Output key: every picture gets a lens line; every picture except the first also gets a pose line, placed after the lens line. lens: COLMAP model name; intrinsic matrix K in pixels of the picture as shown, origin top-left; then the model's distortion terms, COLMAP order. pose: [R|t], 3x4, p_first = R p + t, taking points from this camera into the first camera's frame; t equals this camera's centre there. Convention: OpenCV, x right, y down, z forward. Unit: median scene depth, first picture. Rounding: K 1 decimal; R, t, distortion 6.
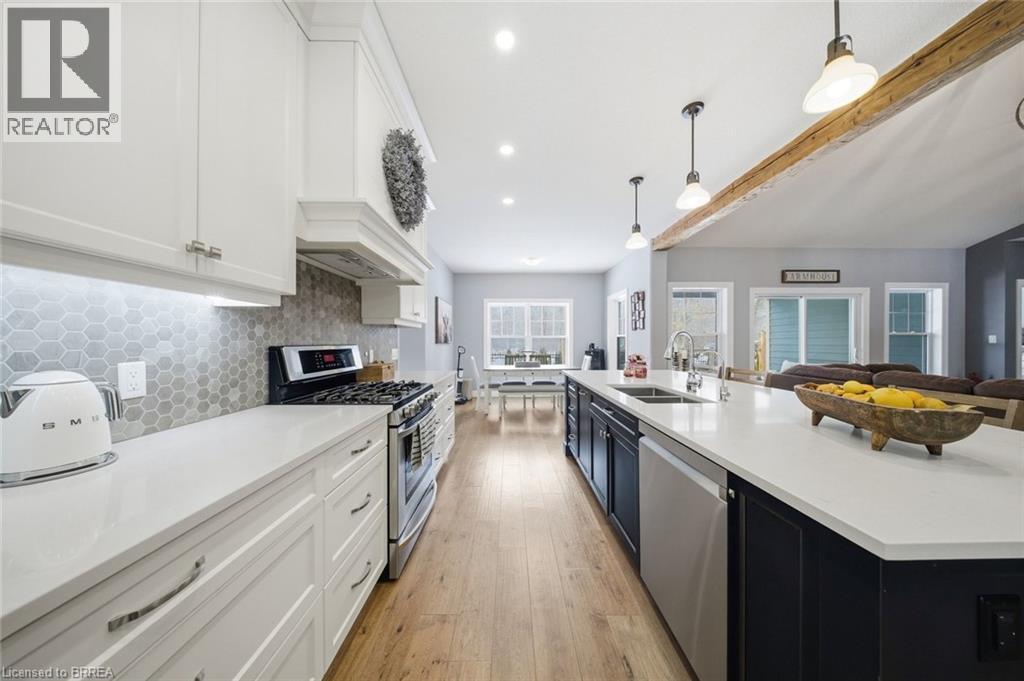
lens RADIAL K [[305.7, 0, 510.5], [0, 305.7, 340.9], [0, 0, 1]] dist [-0.002022, -0.000063]
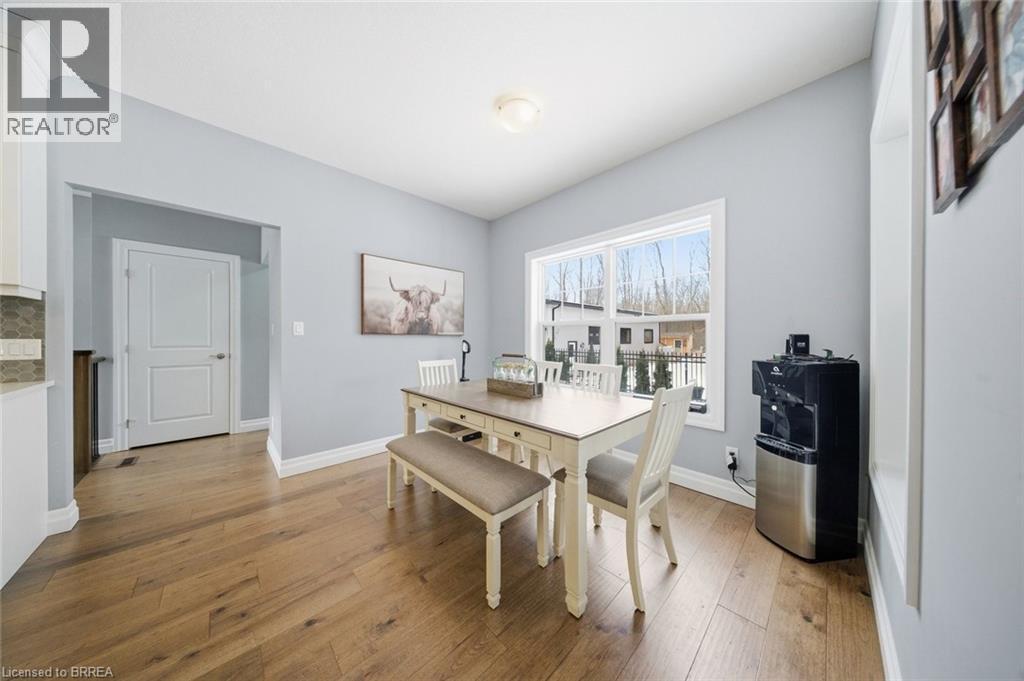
lens RADIAL K [[305.7, 0, 518.4], [0, 305.7, 340.8], [0, 0, 1]] dist [-0.002022, -0.000063]
pose [[0.691569, 0.006813, -0.722278, 0.382524], [-0.001128, 0.999964, 0.008353, 0.015087], [0.722309, -0.004961, 0.691552, 0.814115]]
